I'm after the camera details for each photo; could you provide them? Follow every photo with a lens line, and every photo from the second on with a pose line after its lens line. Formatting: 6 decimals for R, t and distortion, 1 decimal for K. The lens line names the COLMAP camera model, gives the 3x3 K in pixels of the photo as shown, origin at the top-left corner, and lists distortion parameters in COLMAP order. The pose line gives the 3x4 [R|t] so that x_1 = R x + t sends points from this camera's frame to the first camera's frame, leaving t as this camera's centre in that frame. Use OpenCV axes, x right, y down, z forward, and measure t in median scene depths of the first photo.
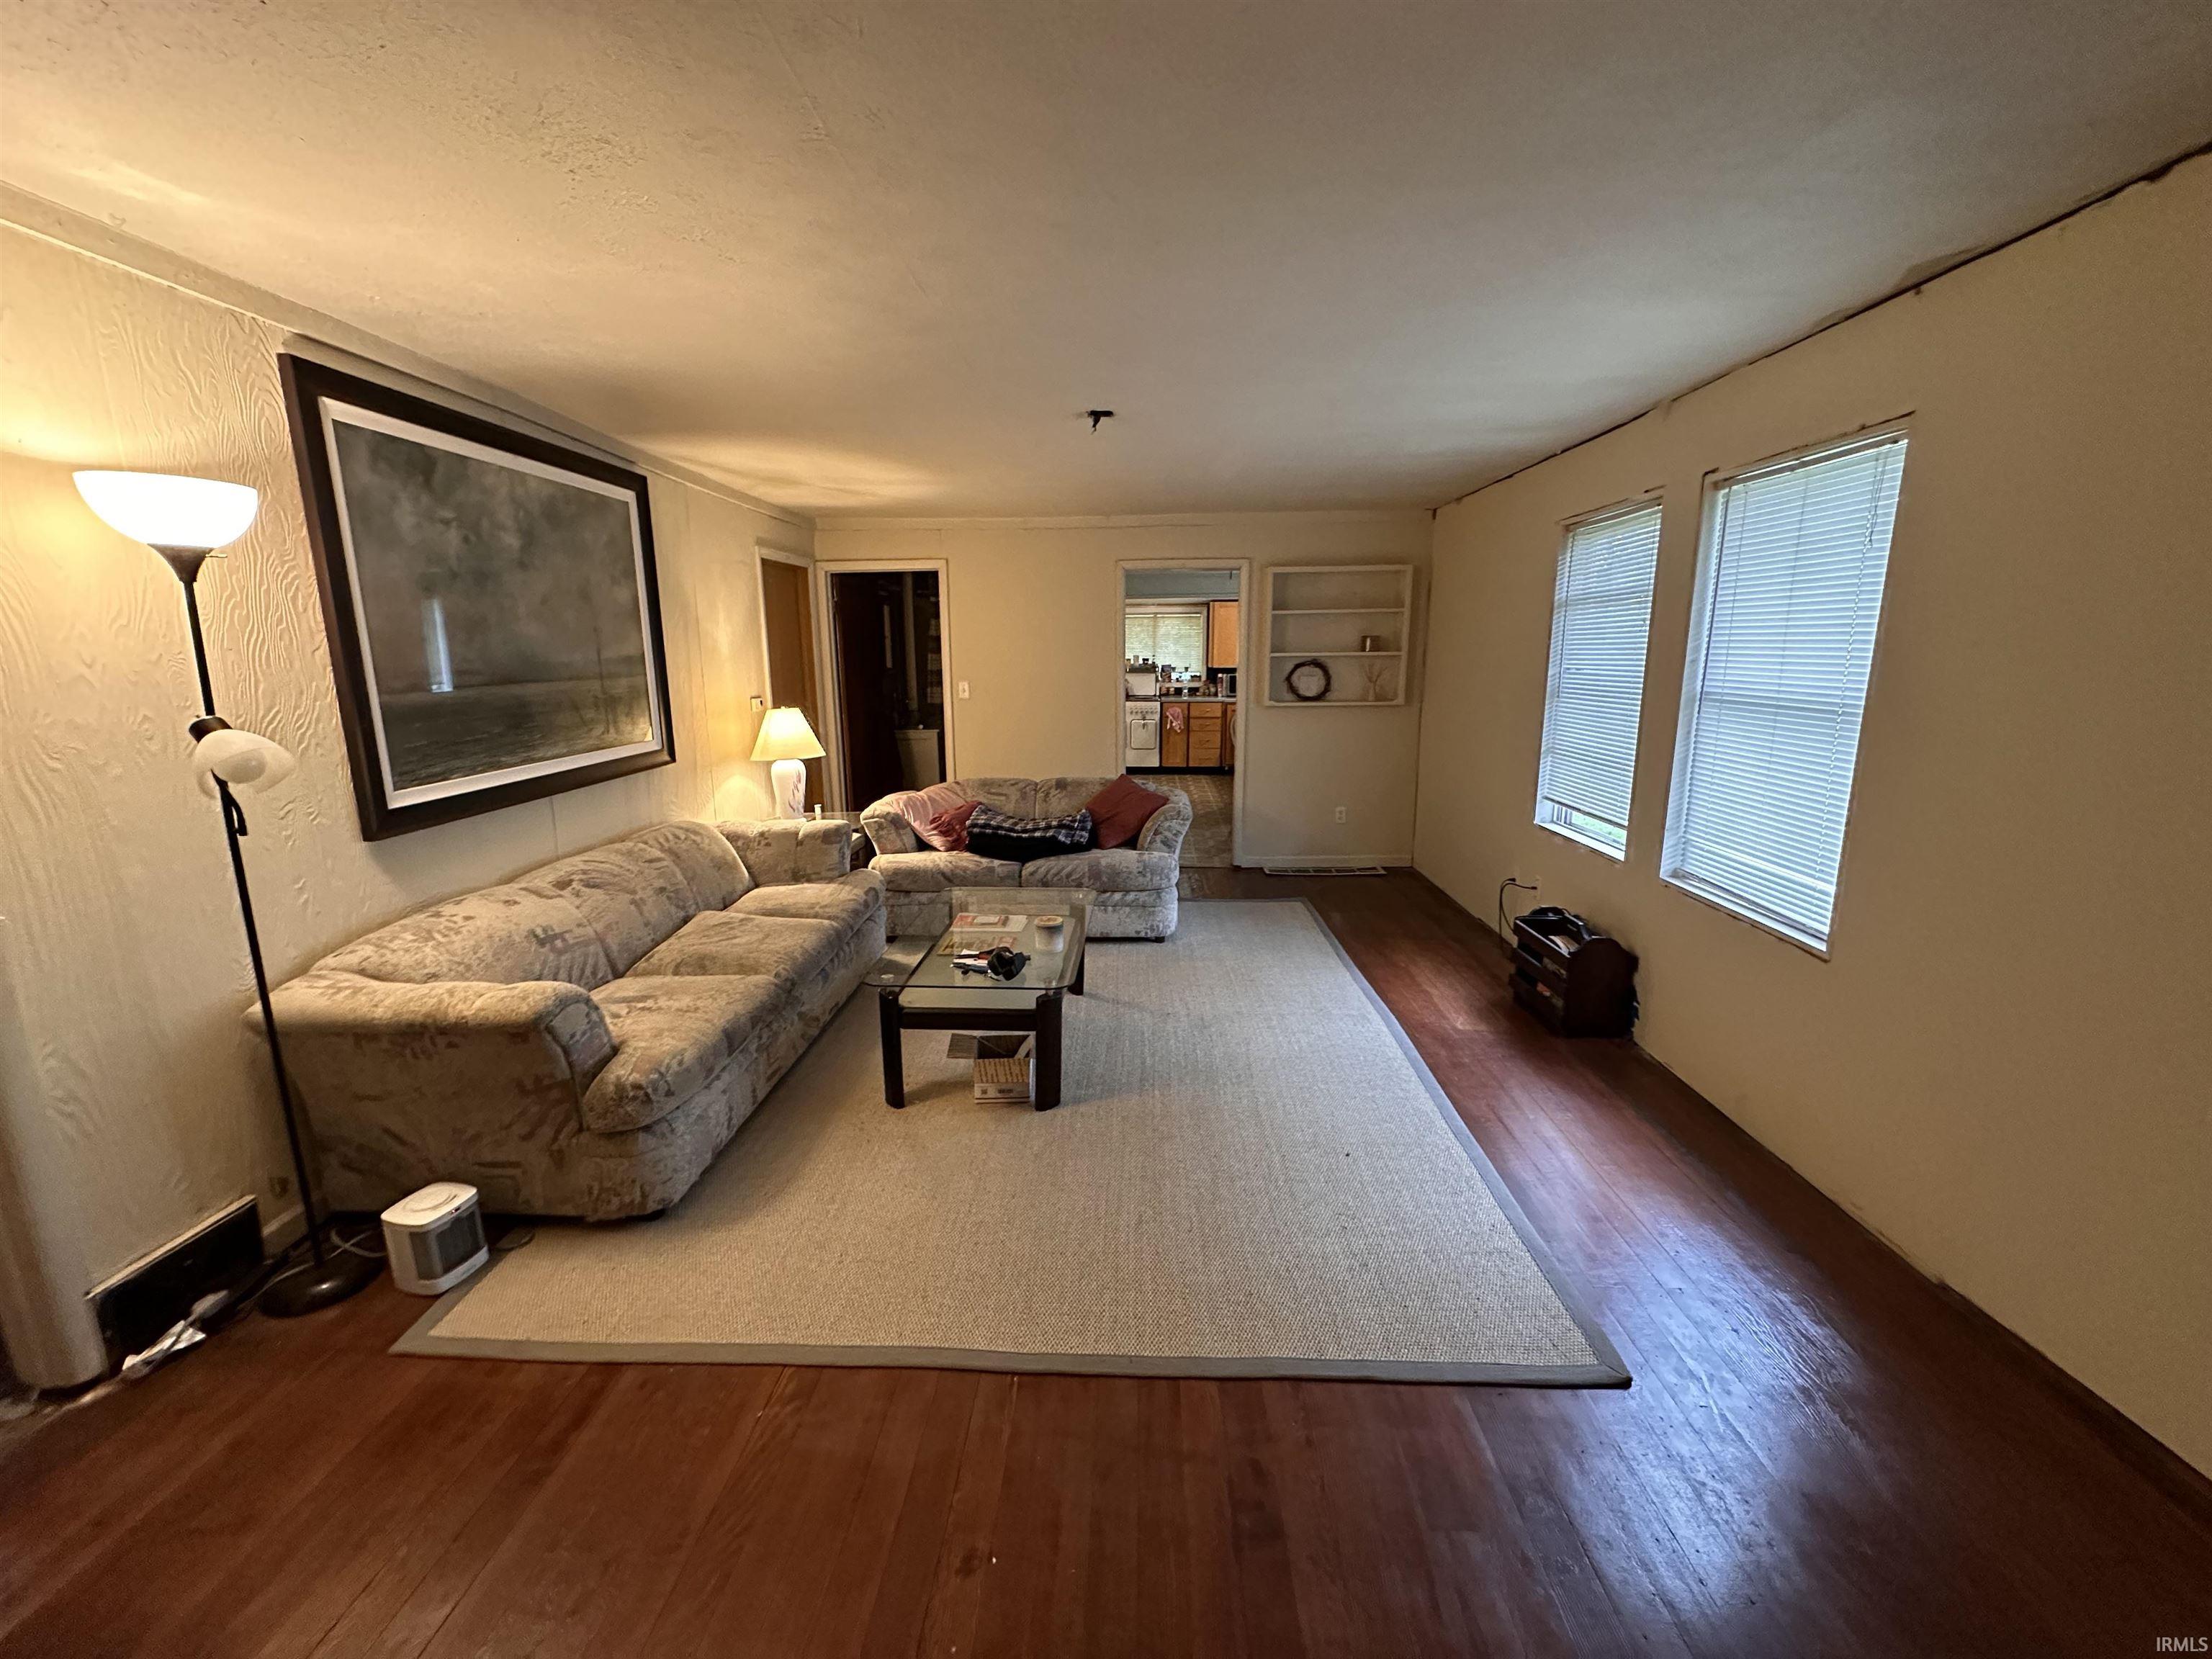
lens RADIAL K [[877.2, 0, 1105.7], [0, 877.2, 829.4], [0, 0, 1]] dist [-0.006446, 0.001432]
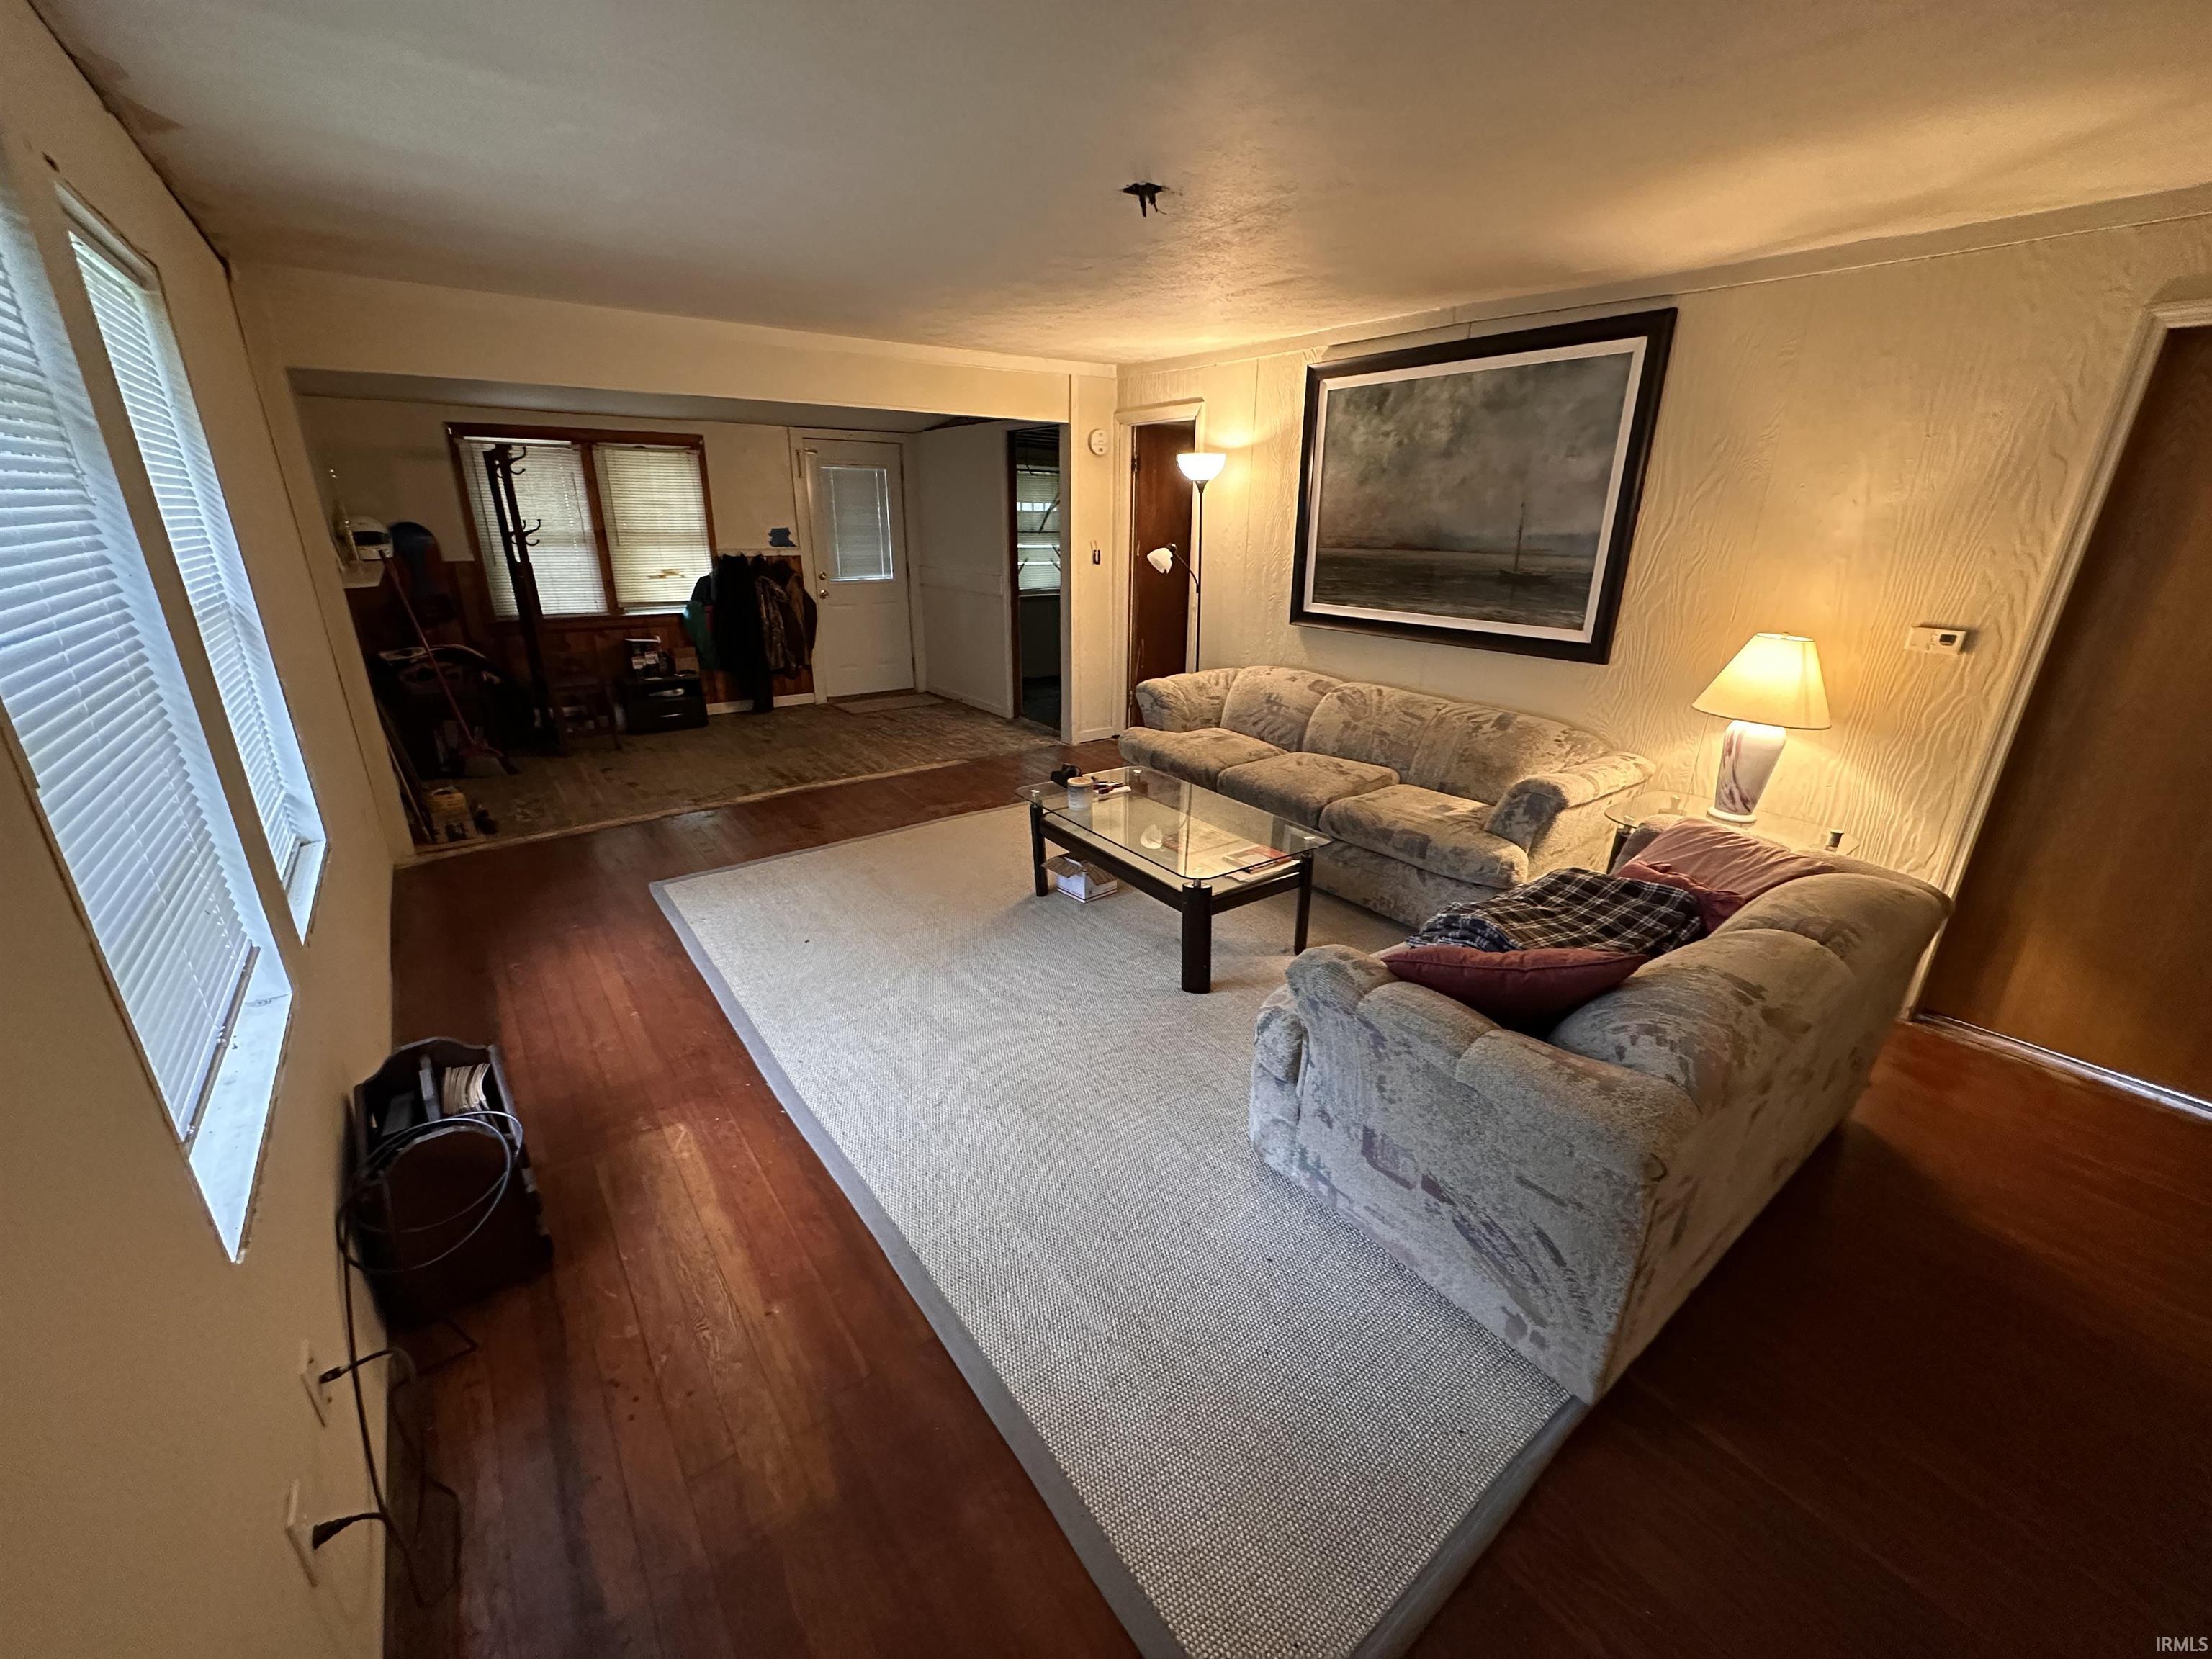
lens RADIAL K [[877.2, 0, 1096.8], [0, 877.2, 824.9], [0, 0, 1]] dist [-0.006446, 0.001432]
pose [[-0.781669, 0.211143, -0.586866, 0.611487], [-0.129638, 0.865399, 0.484023, -0.408835], [0.610072, 0.454426, -0.649084, 1.860288]]
